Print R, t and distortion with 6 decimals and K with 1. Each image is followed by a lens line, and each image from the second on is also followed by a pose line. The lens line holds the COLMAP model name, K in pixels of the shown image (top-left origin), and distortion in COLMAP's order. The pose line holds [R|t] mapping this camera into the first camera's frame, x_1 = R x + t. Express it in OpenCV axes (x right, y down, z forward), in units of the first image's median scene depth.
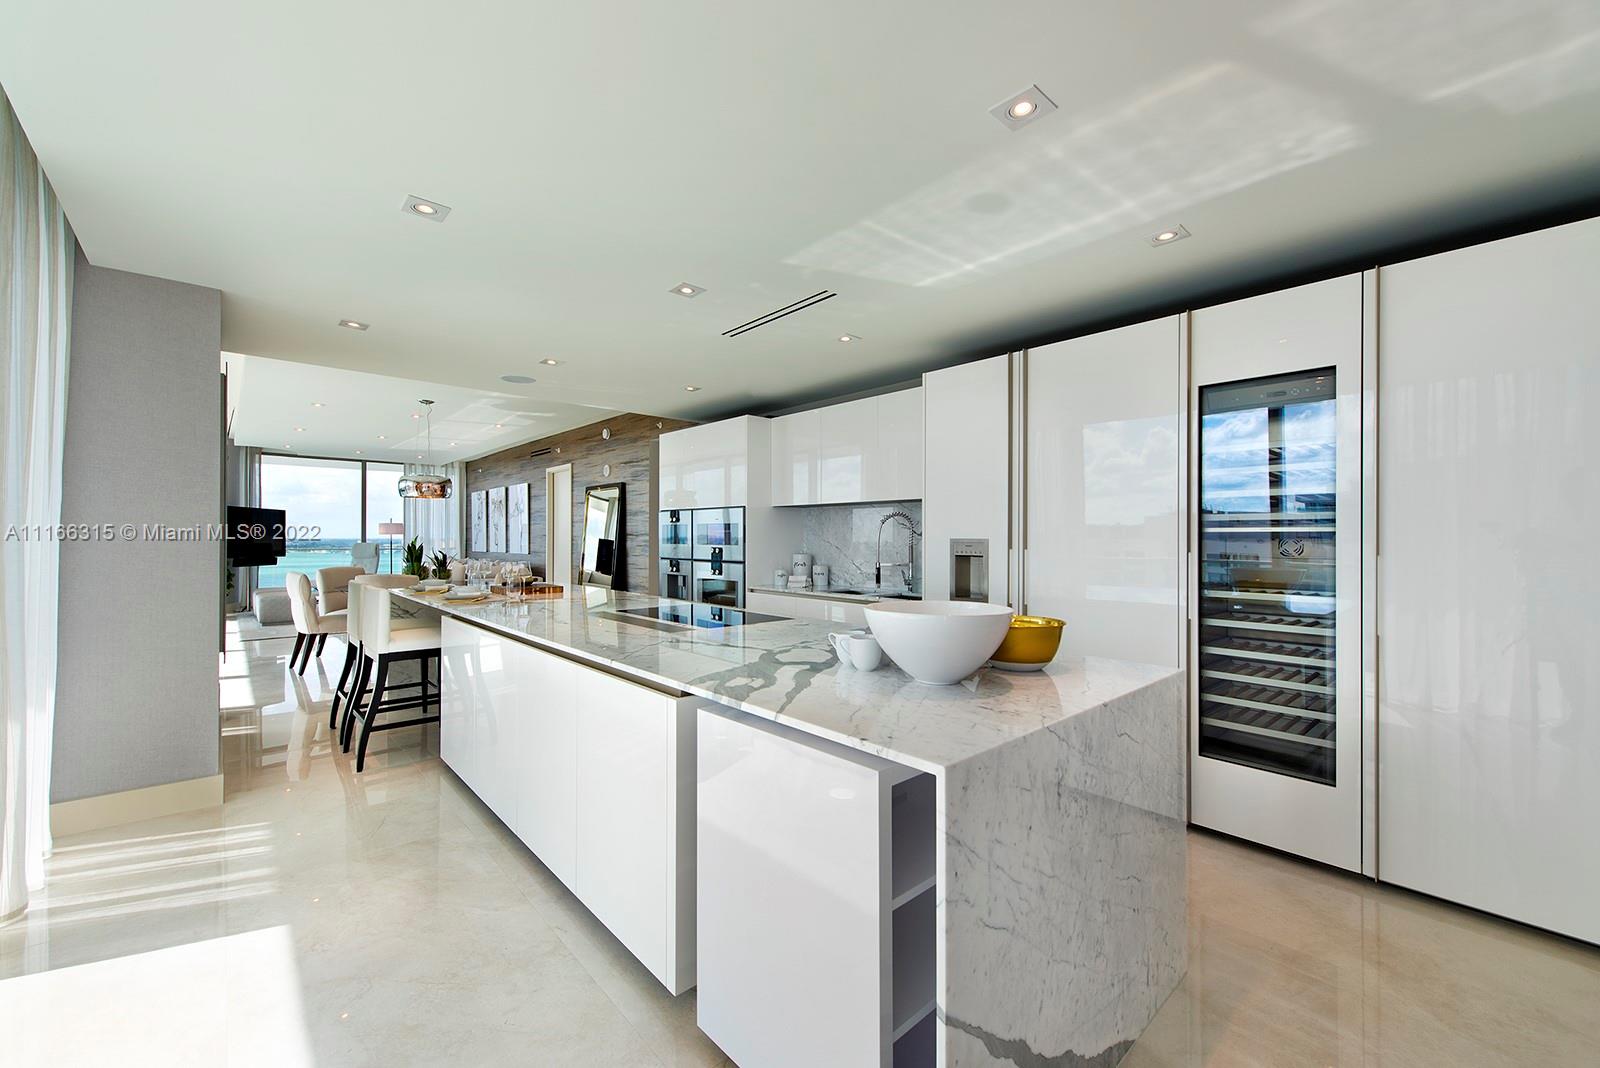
lens RADIAL K [[632.8, 0, 805.2], [0, 632.8, 539.7], [0, 0, 1]] dist [0.006787, -0.000478]
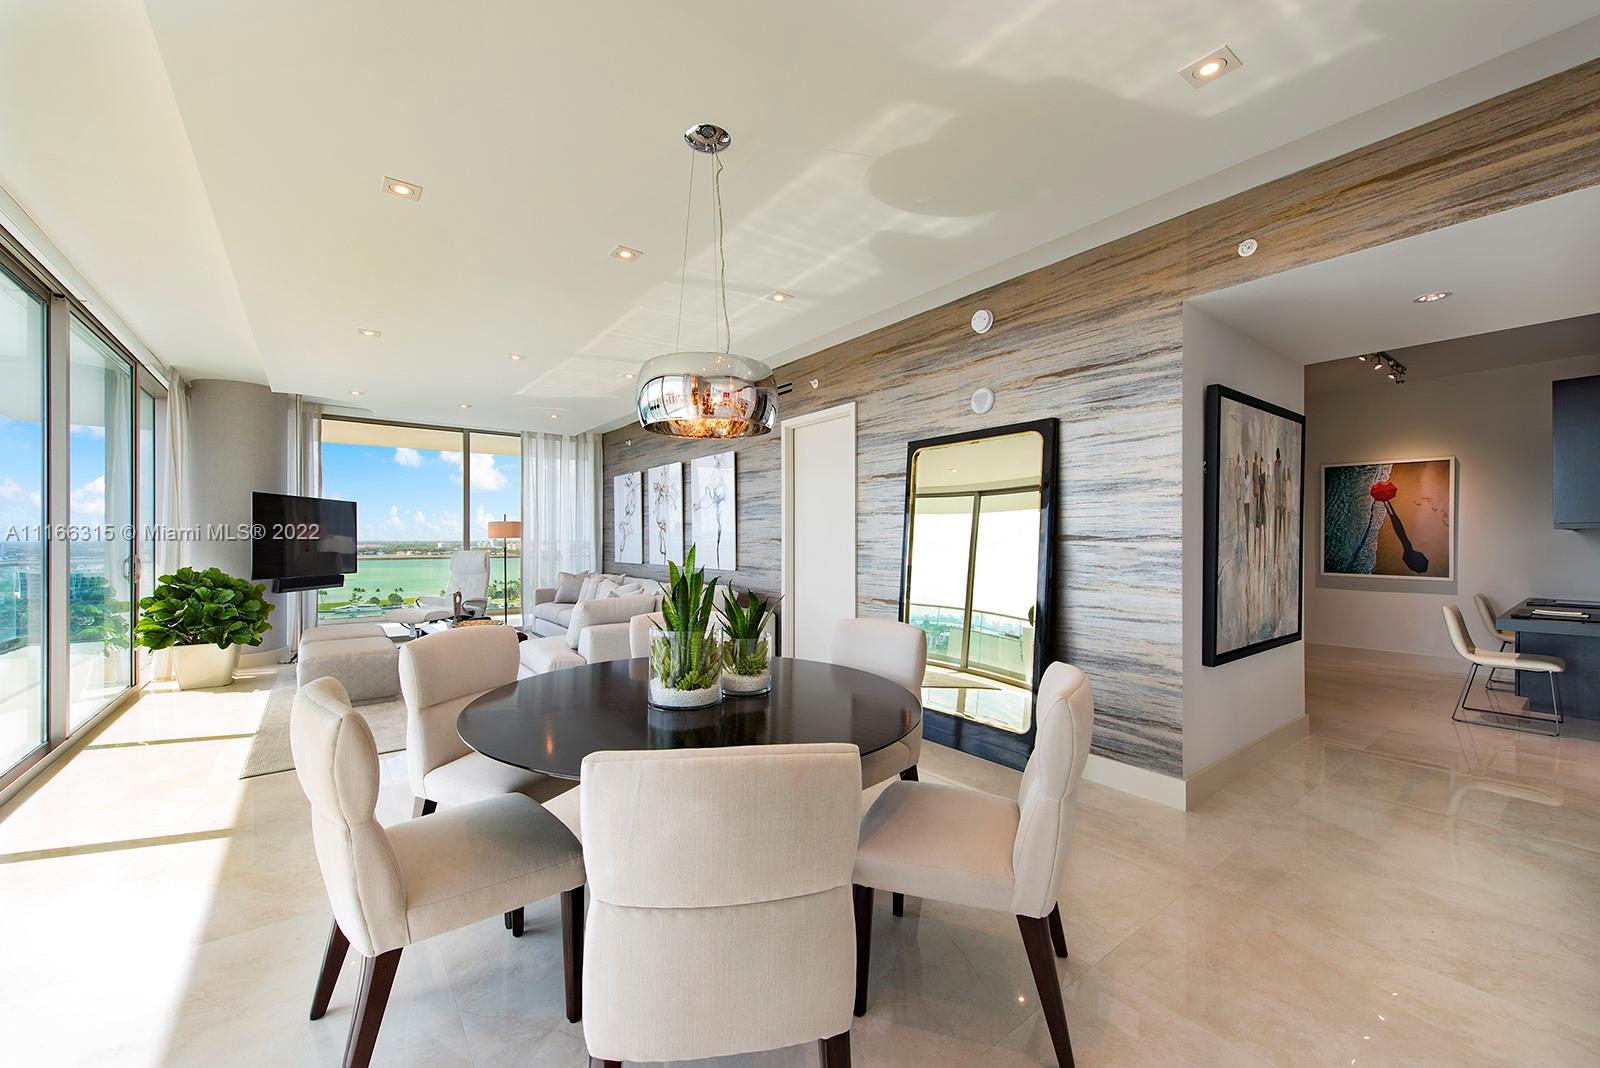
lens RADIAL K [[632.8, 0, 810.7], [0, 632.8, 533.6], [0, 0, 1]] dist [0.006787, -0.000478]
pose [[0.996450, -0.007229, -0.083879, -0.314346], [0.006534, 0.999942, -0.008563, -0.005923], [0.083937, 0.007984, 0.996439, 0.410894]]
